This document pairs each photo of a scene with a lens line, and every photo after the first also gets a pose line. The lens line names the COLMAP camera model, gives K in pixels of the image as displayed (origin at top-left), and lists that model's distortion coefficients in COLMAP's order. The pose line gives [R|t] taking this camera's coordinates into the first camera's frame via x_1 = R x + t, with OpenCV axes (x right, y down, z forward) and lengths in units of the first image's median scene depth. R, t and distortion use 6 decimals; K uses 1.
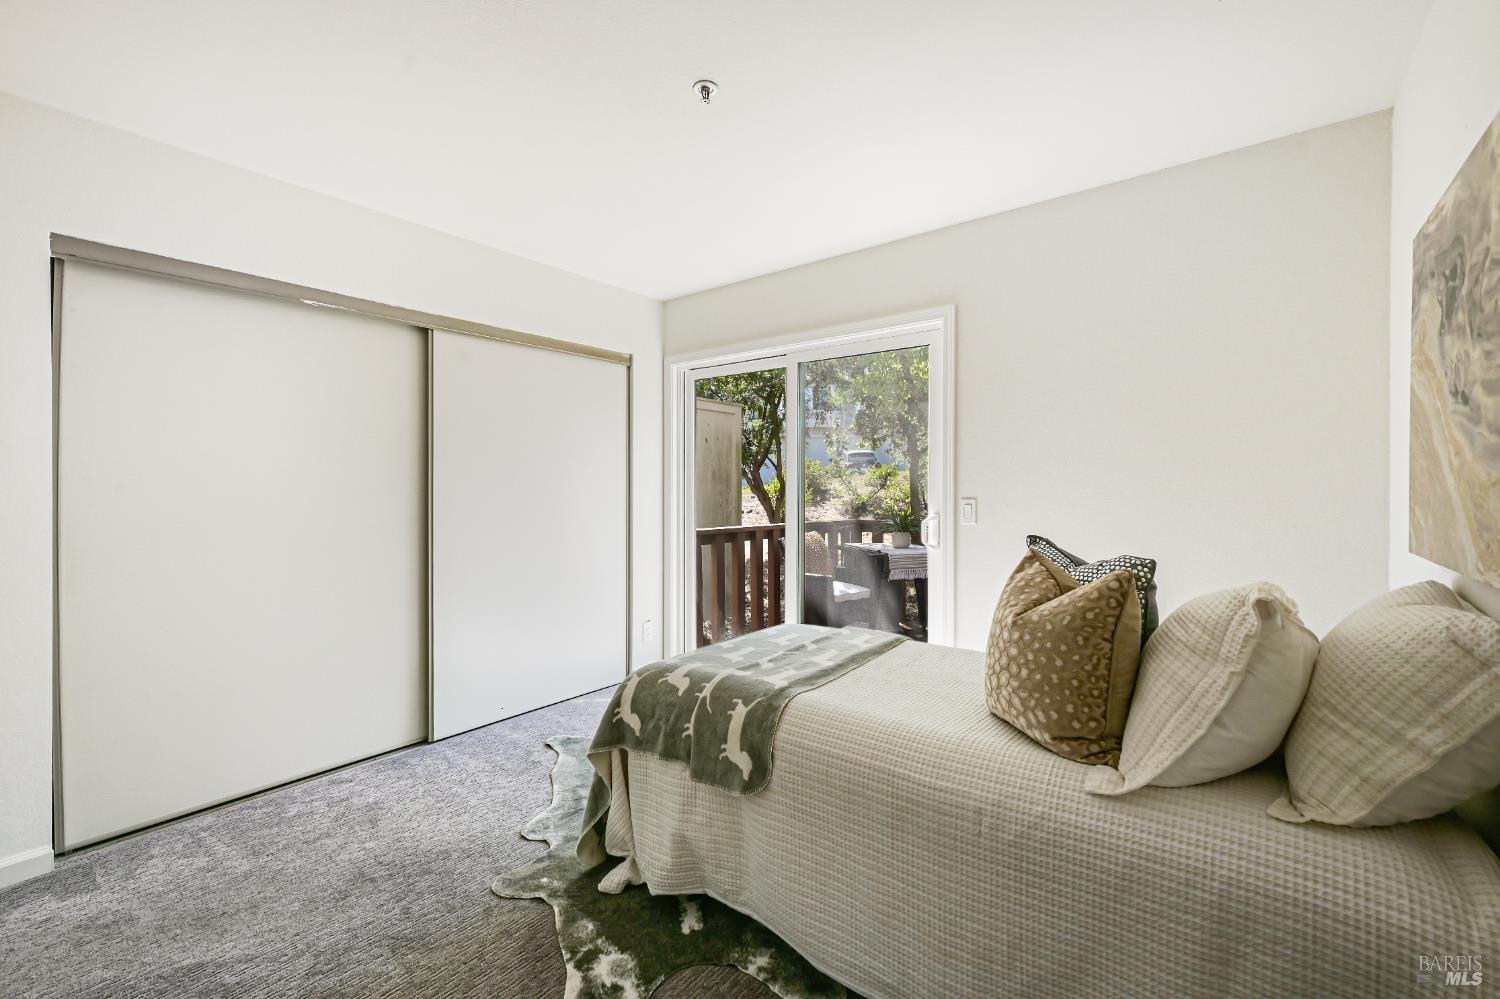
lens RADIAL K [[659.3, 0, 747.4], [0, 659.3, 485.5], [0, 0, 1]] dist [0.000787, -0.001148]
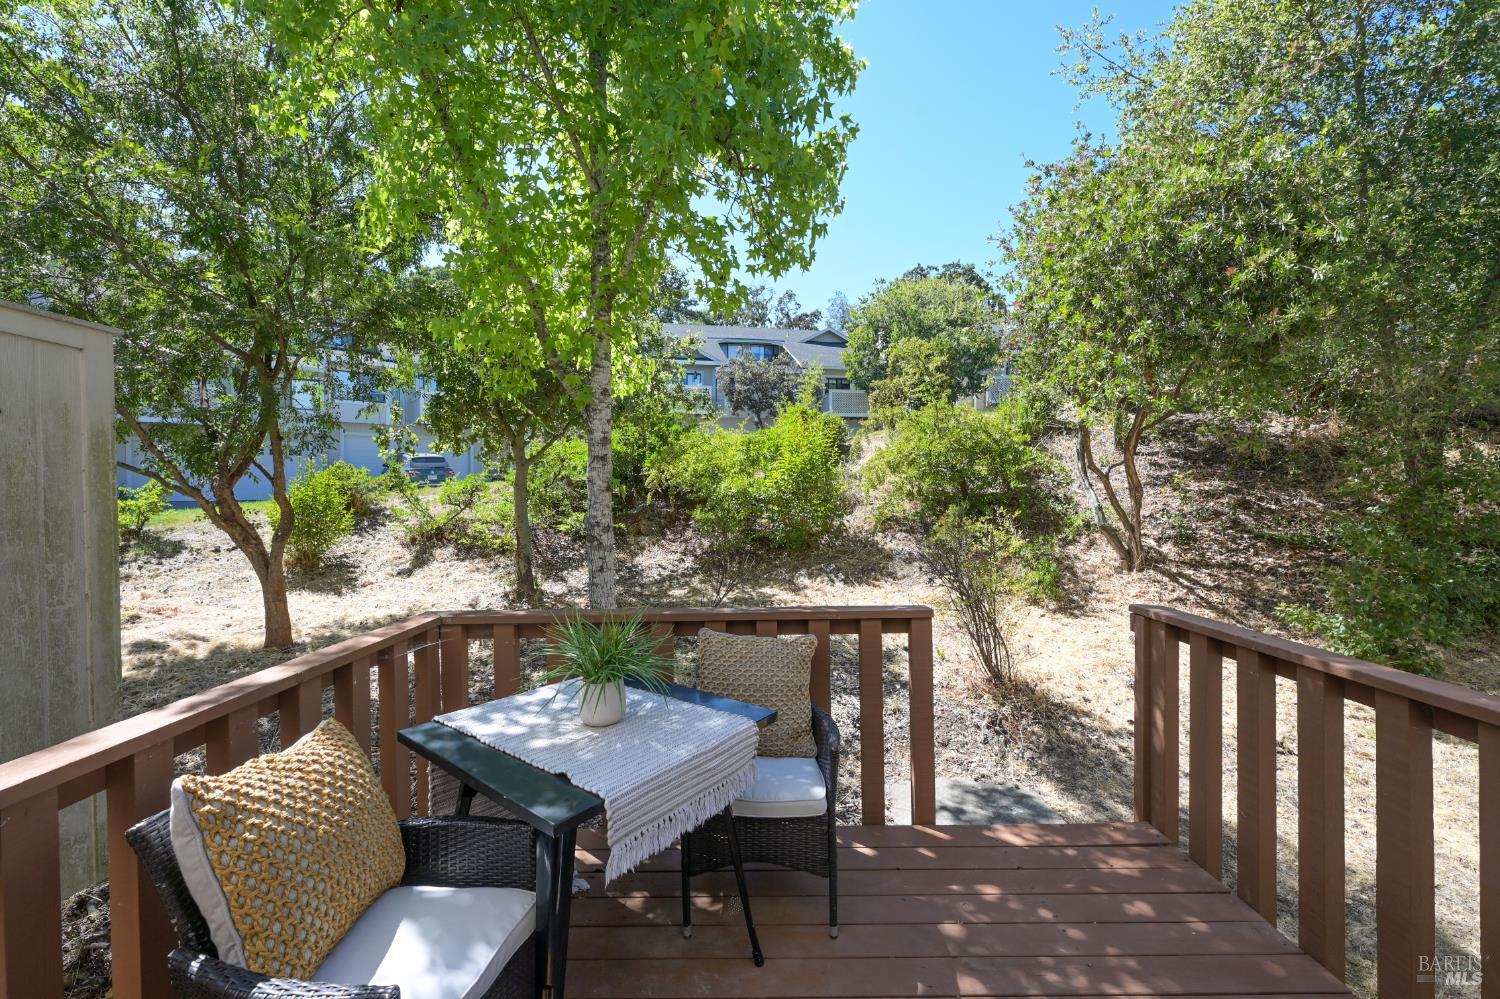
lens RADIAL K [[593.9, 0, 751.3], [0, 593.9, 498.6], [0, 0, 1]] dist [-0.000642, 0.000348]
pose [[0.779750, -0.014321, 0.625928, 0.043526], [0.003750, 0.999827, 0.018204, -0.019201], [-0.626080, -0.011847, 0.779669, 0.337678]]
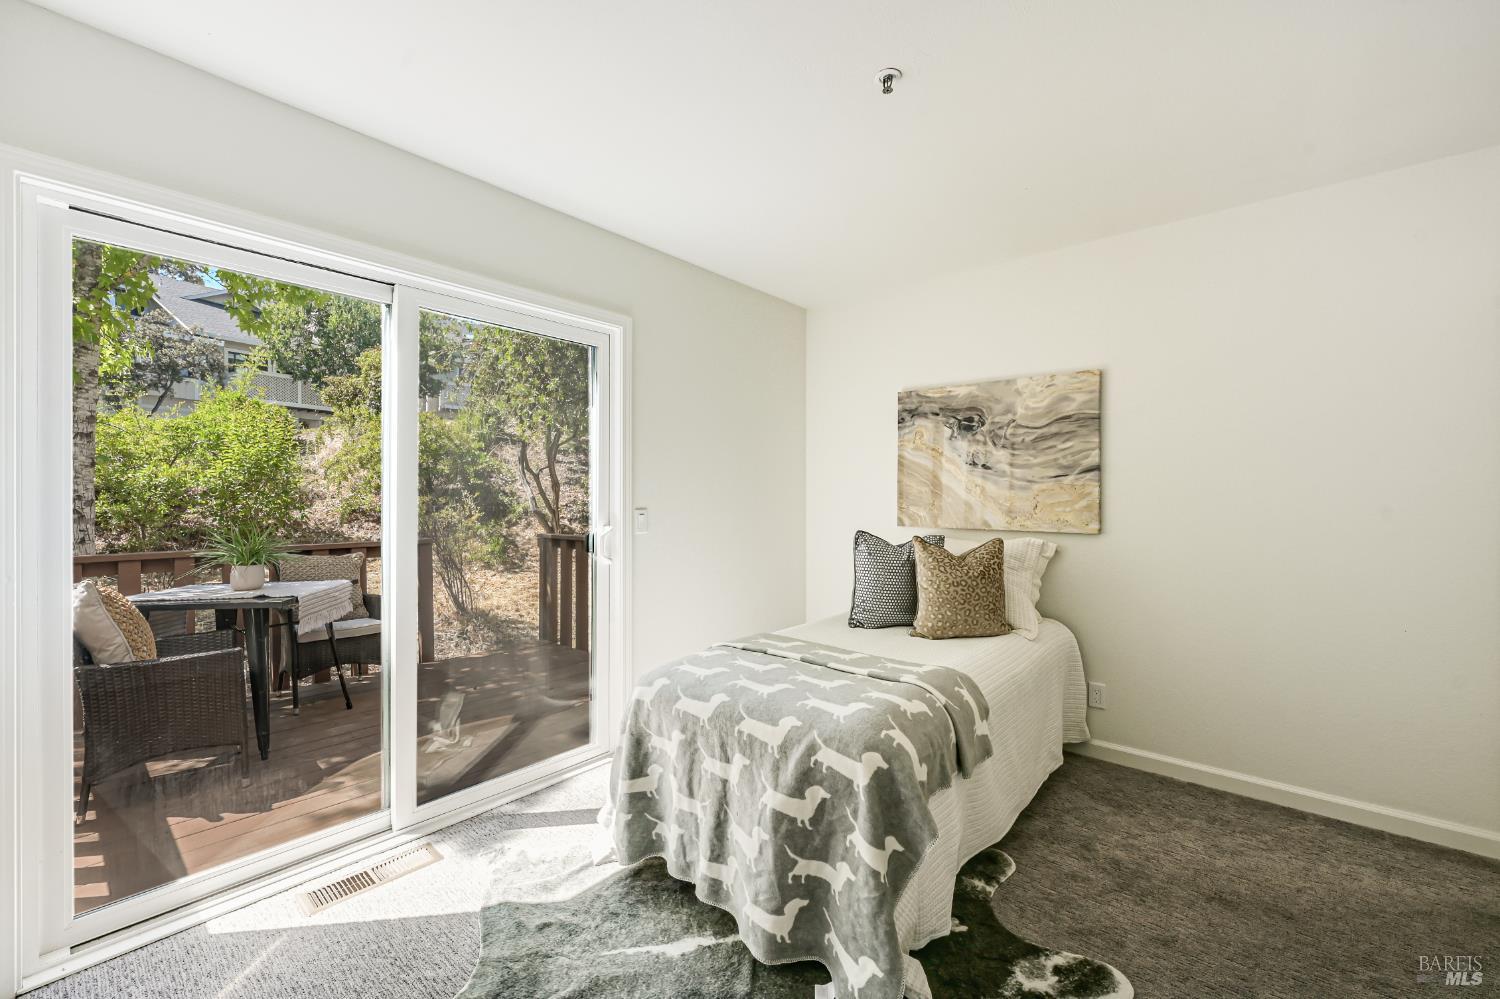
lens RADIAL K [[613.0, 0, 759.8], [0, 613.0, 499.5], [0, 0, 1]] dist [-0.012195, 0.000659]
pose [[0.028815, -0.003589, 0.999578, -0.186588], [-0.006869, 0.999969, 0.003788, 0.000059], [-0.999561, -0.006975, 0.028790, 0.228760]]
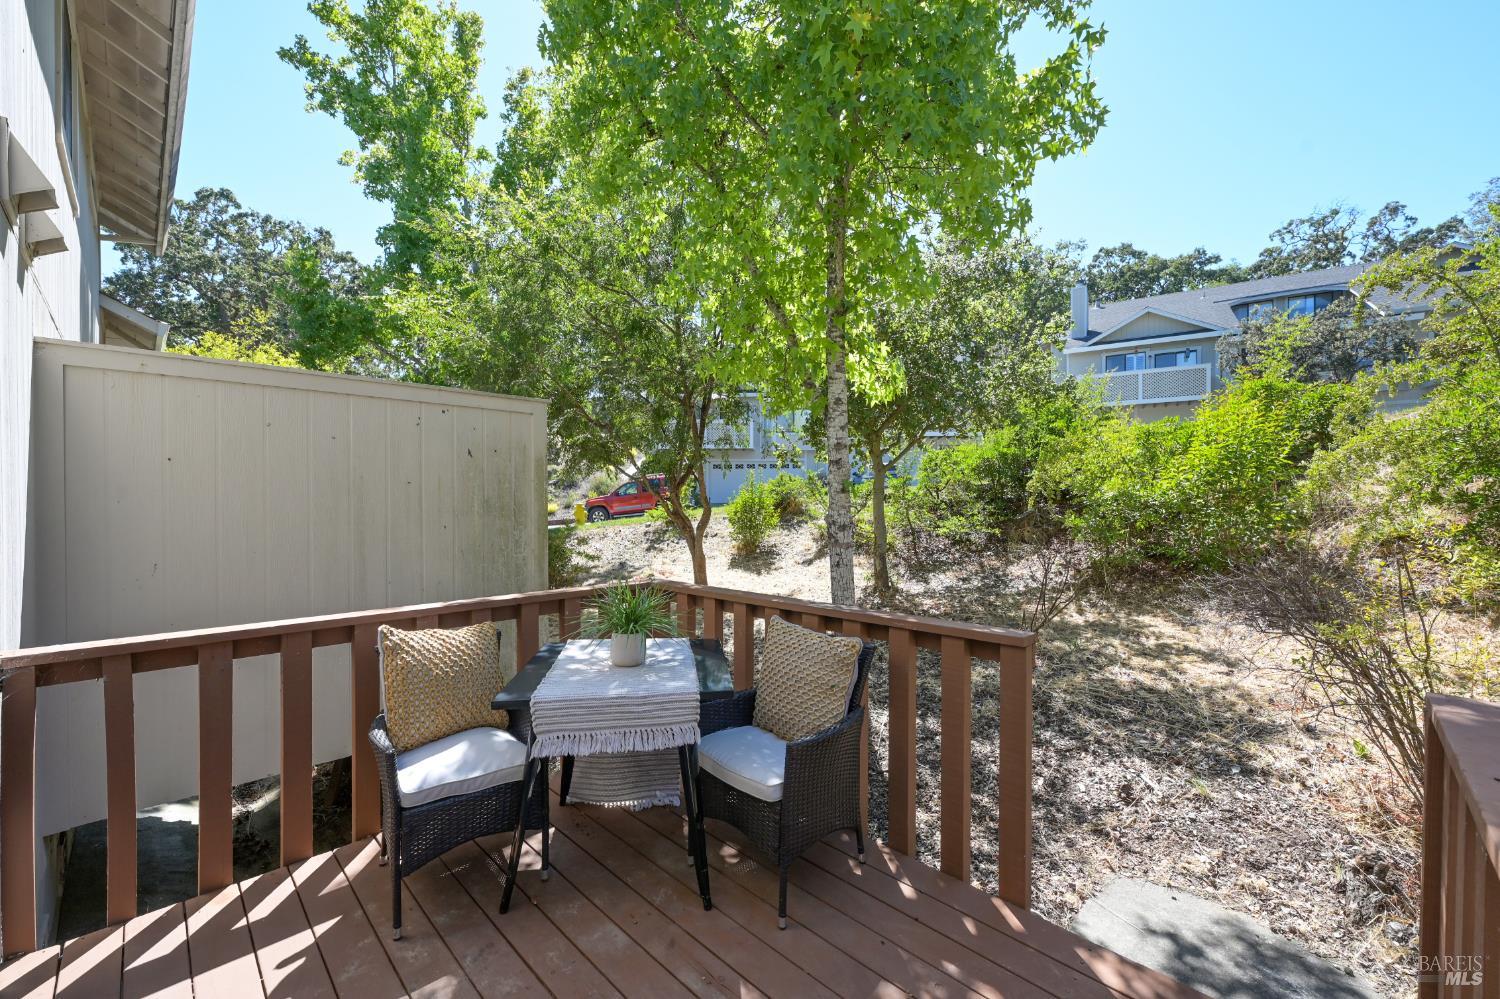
lens RADIAL K [[593.9, 0, 753.7], [0, 593.9, 501.9], [0, 0, 1]] dist [-0.000642, 0.000348]
pose [[0.995227, -0.002744, -0.097544, 0.190012], [0.003841, 0.999931, 0.011067, -0.015899], [0.097507, -0.011389, 0.995170, 0.277202]]
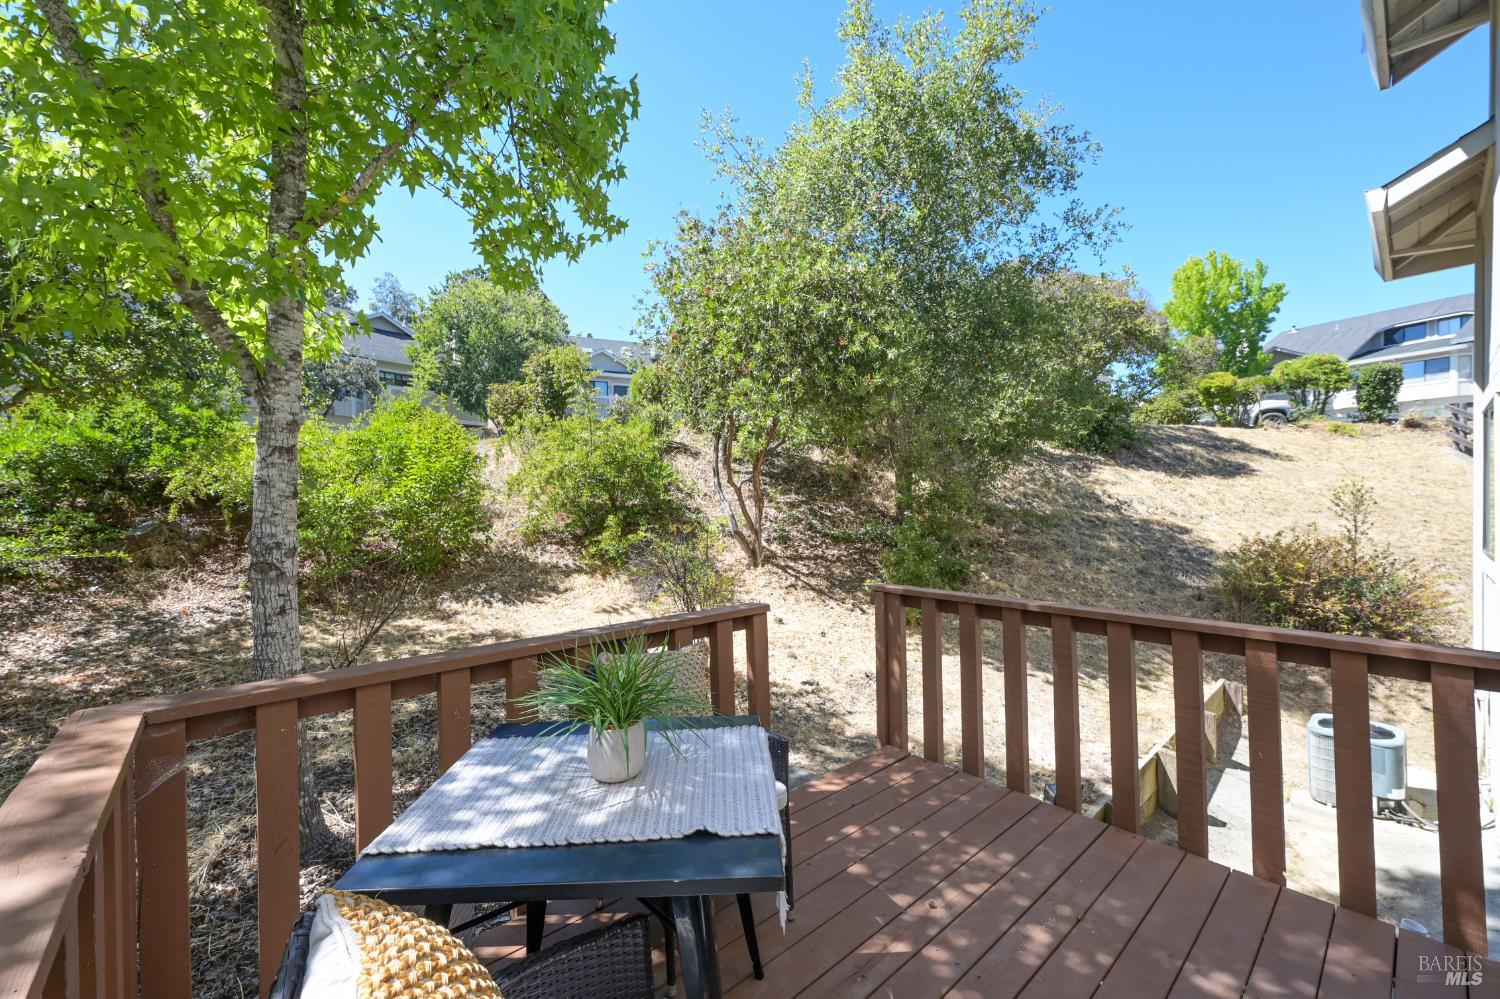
lens RADIAL K [[593.9, 0, 751.4], [0, 593.9, 500.4], [0, 0, 1]] dist [-0.000642, 0.000348]
pose [[0.174640, 0.000599, 0.984632, -0.016612], [0.000100, 1.000000, -0.000626, -0.015983], [-0.984632, 0.000208, 0.174640, 0.444759]]
